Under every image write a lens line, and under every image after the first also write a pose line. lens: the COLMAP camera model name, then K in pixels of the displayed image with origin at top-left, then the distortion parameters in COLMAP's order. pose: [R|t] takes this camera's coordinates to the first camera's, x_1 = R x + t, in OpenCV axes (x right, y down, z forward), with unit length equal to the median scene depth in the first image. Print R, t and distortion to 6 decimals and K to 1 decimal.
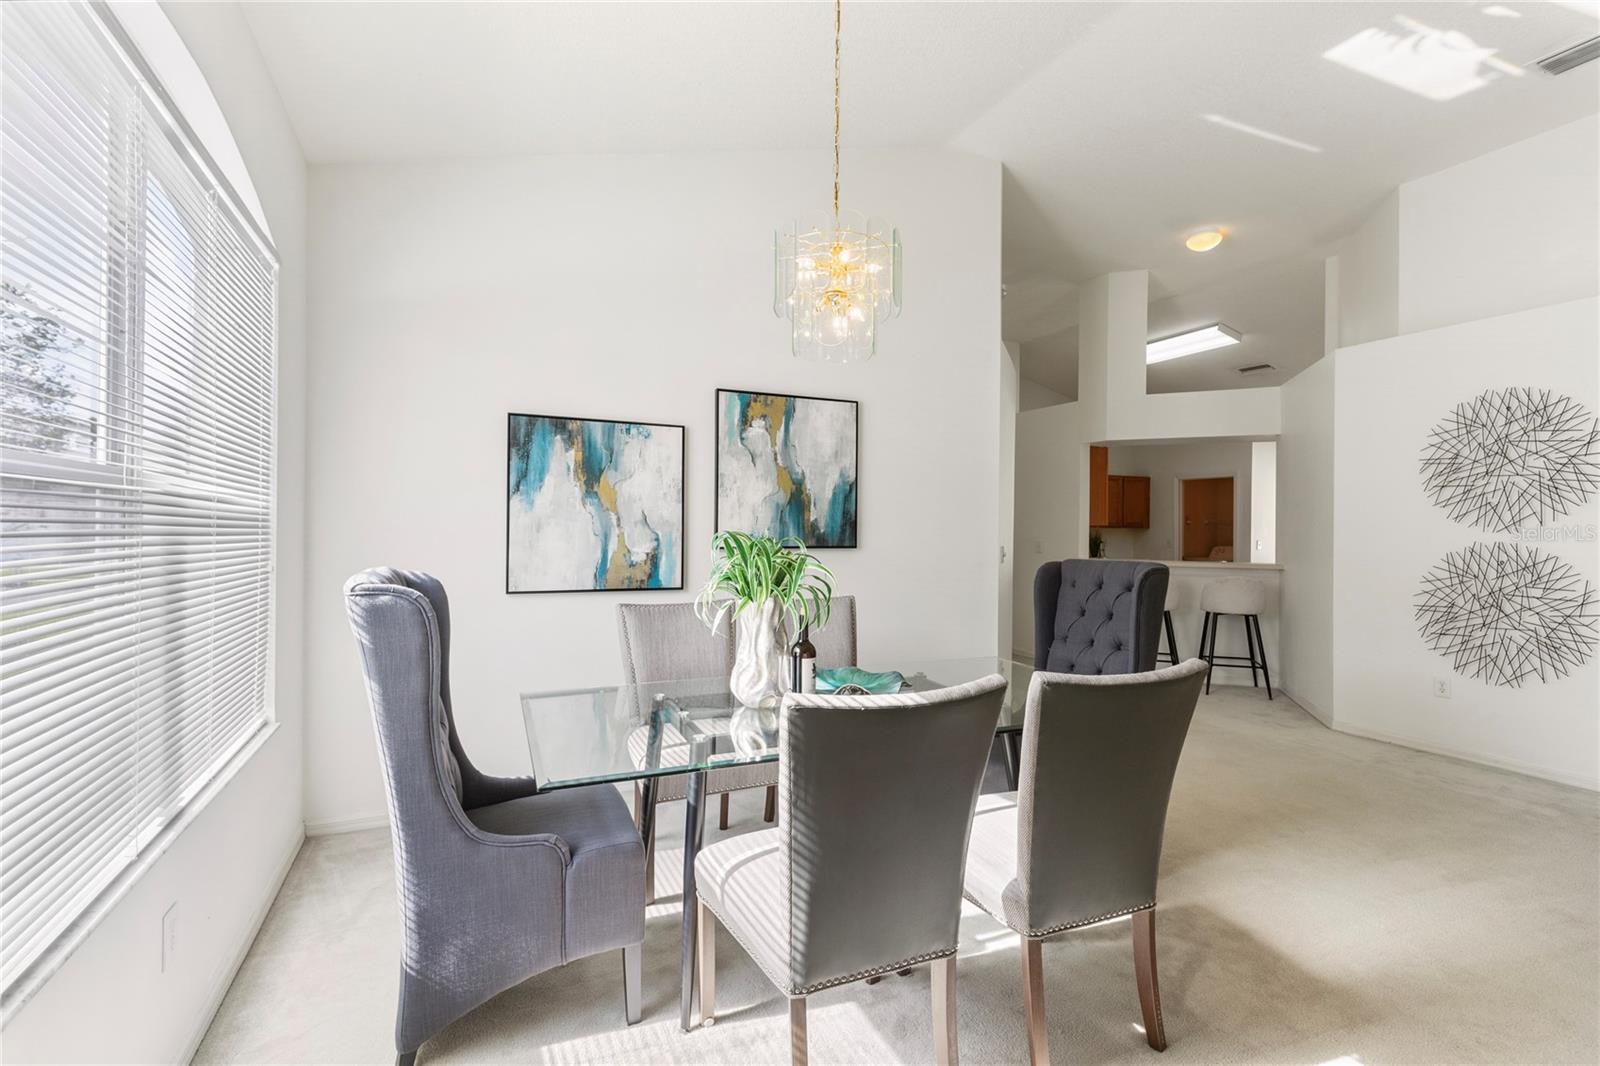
lens RADIAL K [[725.4, 0, 799.8], [0, 725.4, 527.4], [0, 0, 1]] dist [0.004354, -0.000370]
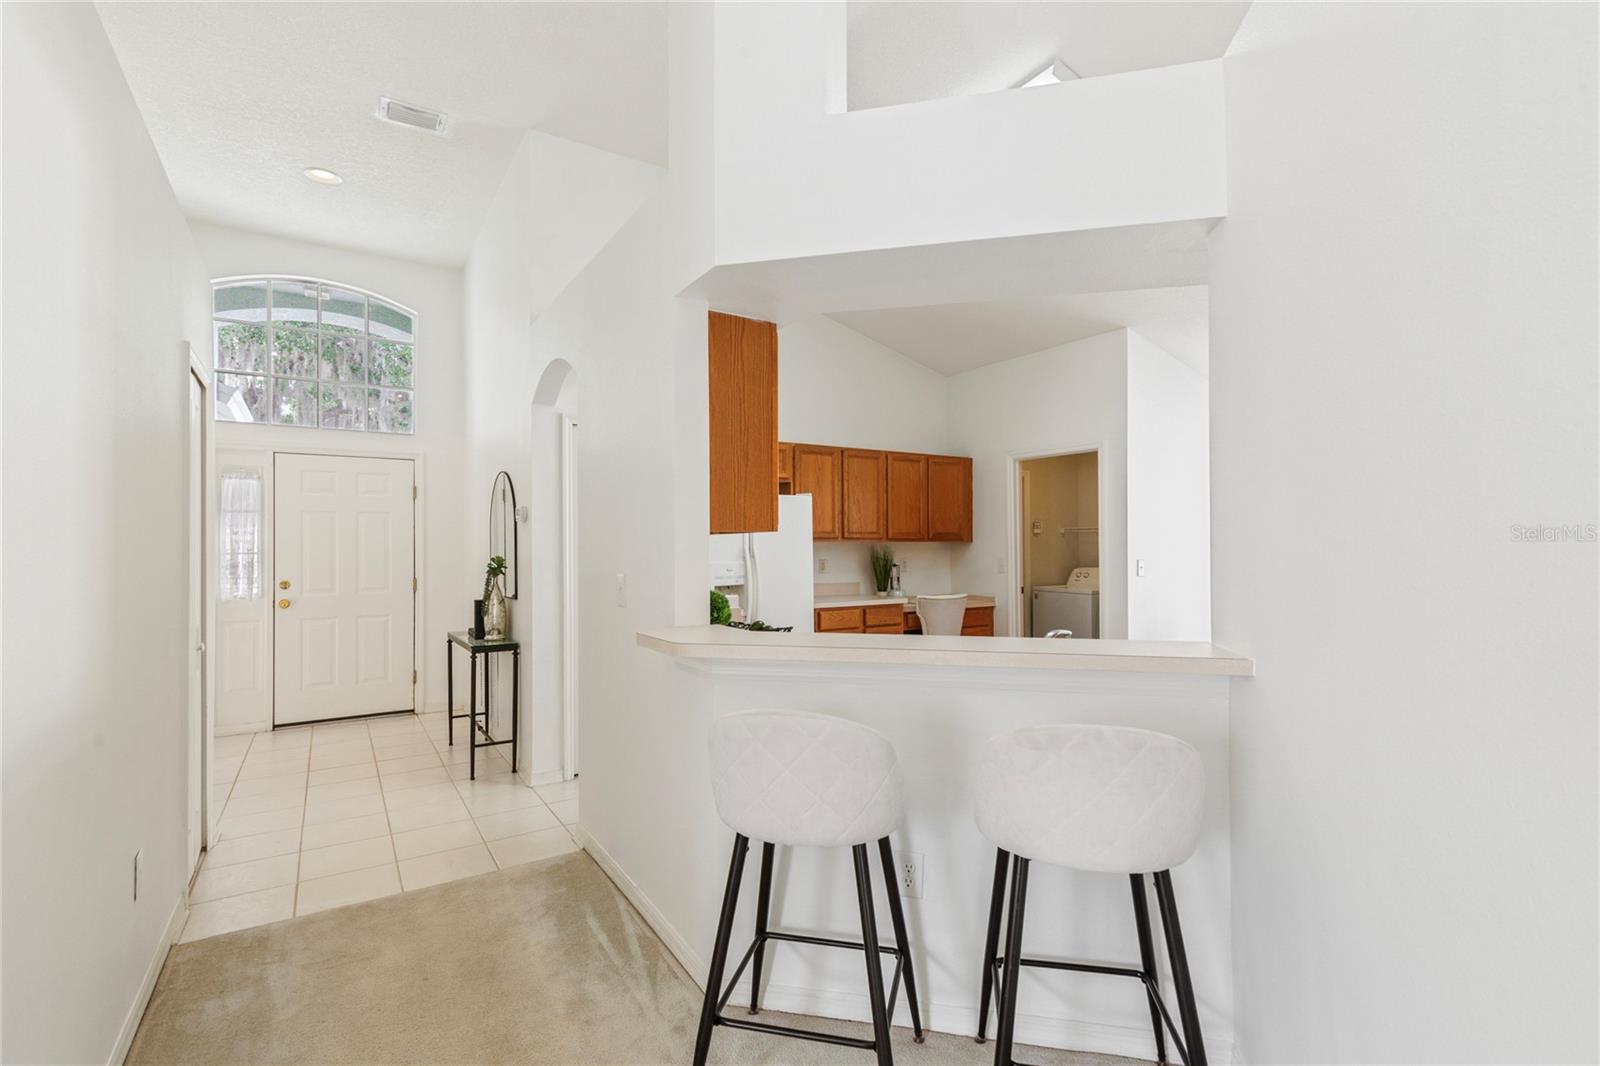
lens RADIAL K [[725.4, 0, 799.6], [0, 725.4, 540.2], [0, 0, 1]] dist [0.004354, -0.000370]
pose [[0.990533, -0.015566, 0.136392, 0.678976], [0.016778, 0.999829, -0.007741, 0.006390], [-0.136248, 0.009956, 0.990625, 1.107615]]
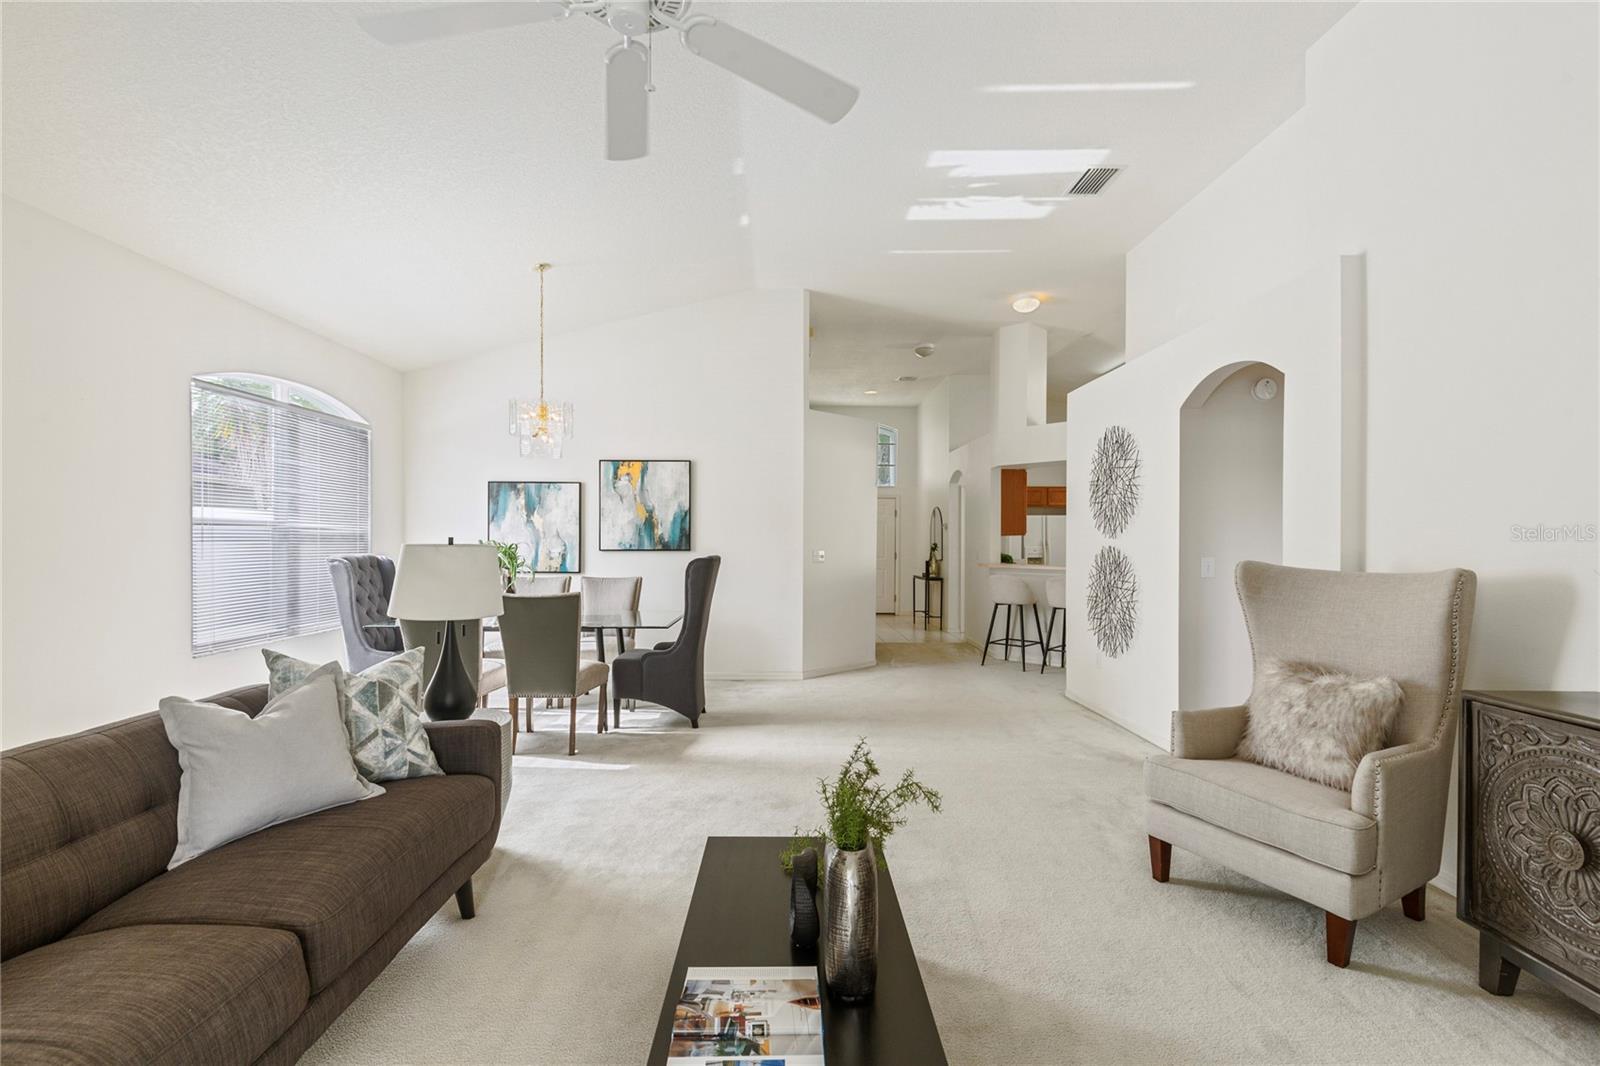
lens RADIAL K [[725.4, 0, 798.1], [0, 725.4, 537.8], [0, 0, 1]] dist [0.004354, -0.000370]
pose [[0.916680, -0.007493, -0.399551, 0.984280], [0.005175, 0.999963, -0.006880, 0.012112], [0.399588, 0.004239, 0.916685, -0.404067]]
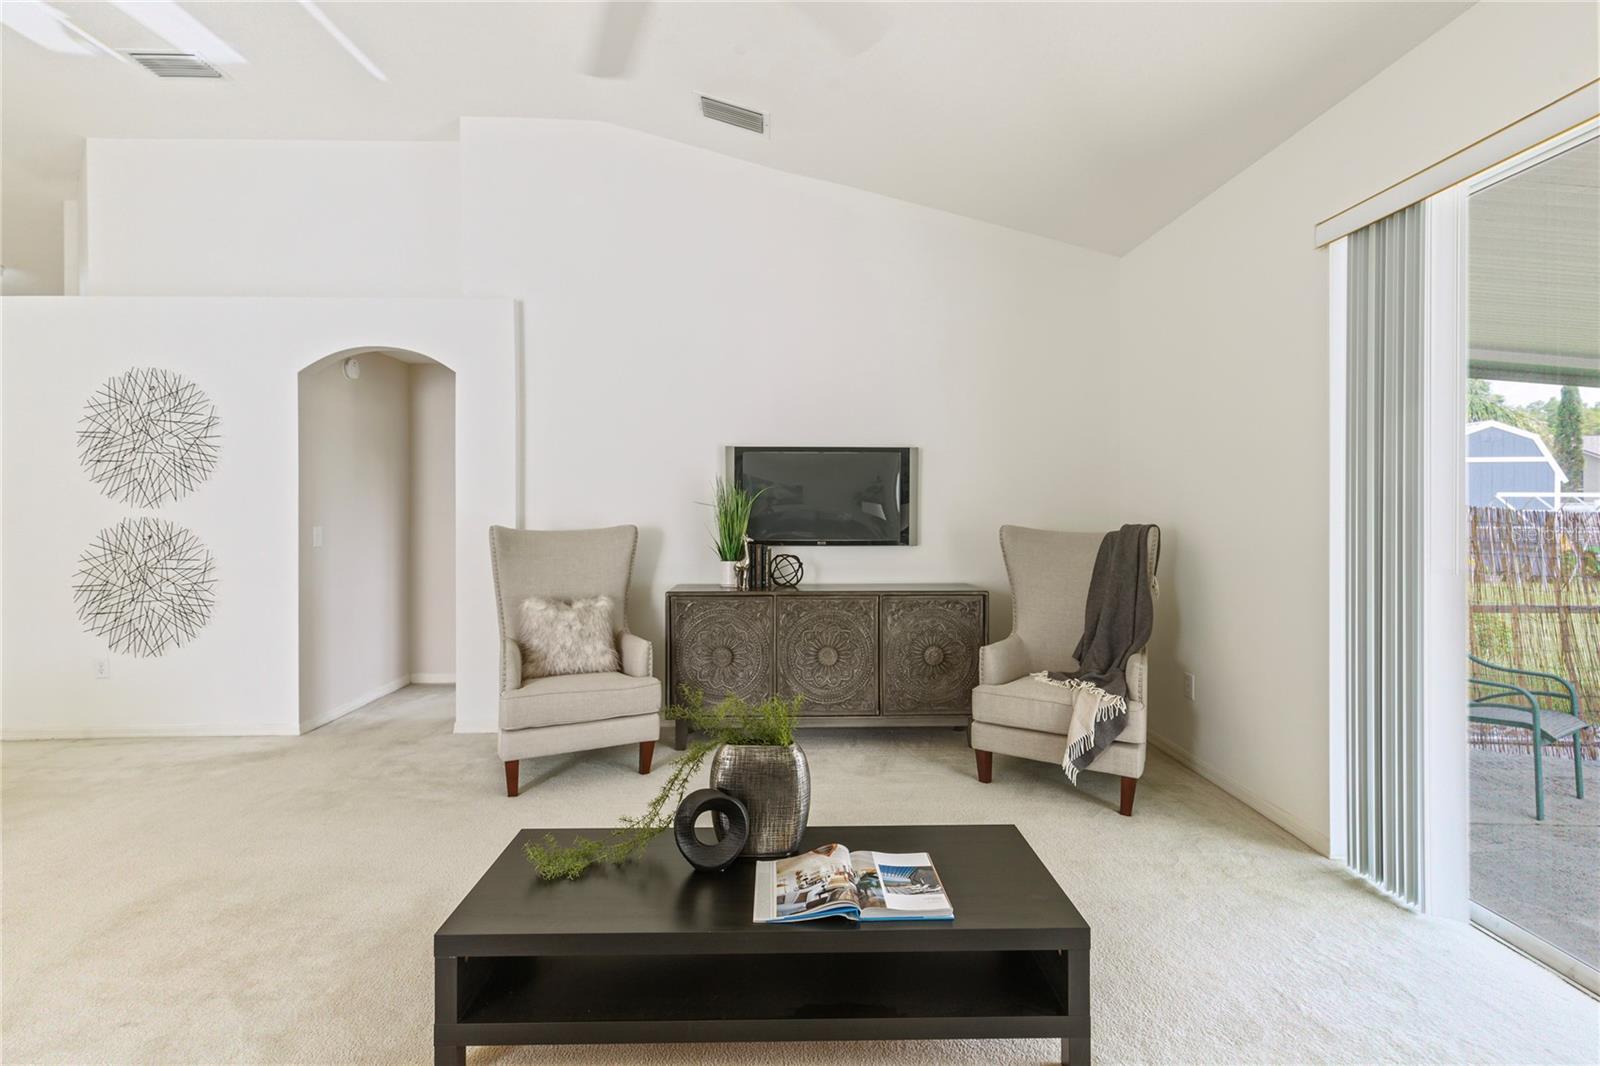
lens RADIAL K [[725.4, 0, 790.8], [0, 725.4, 503.4], [0, 0, 1]] dist [0.004354, -0.000370]
pose [[0.399413, -0.006017, 0.916751, 0.389756], [0.007478, 0.999967, 0.003306, 0.004142], [-0.916741, 0.005535, 0.399445, -0.247076]]
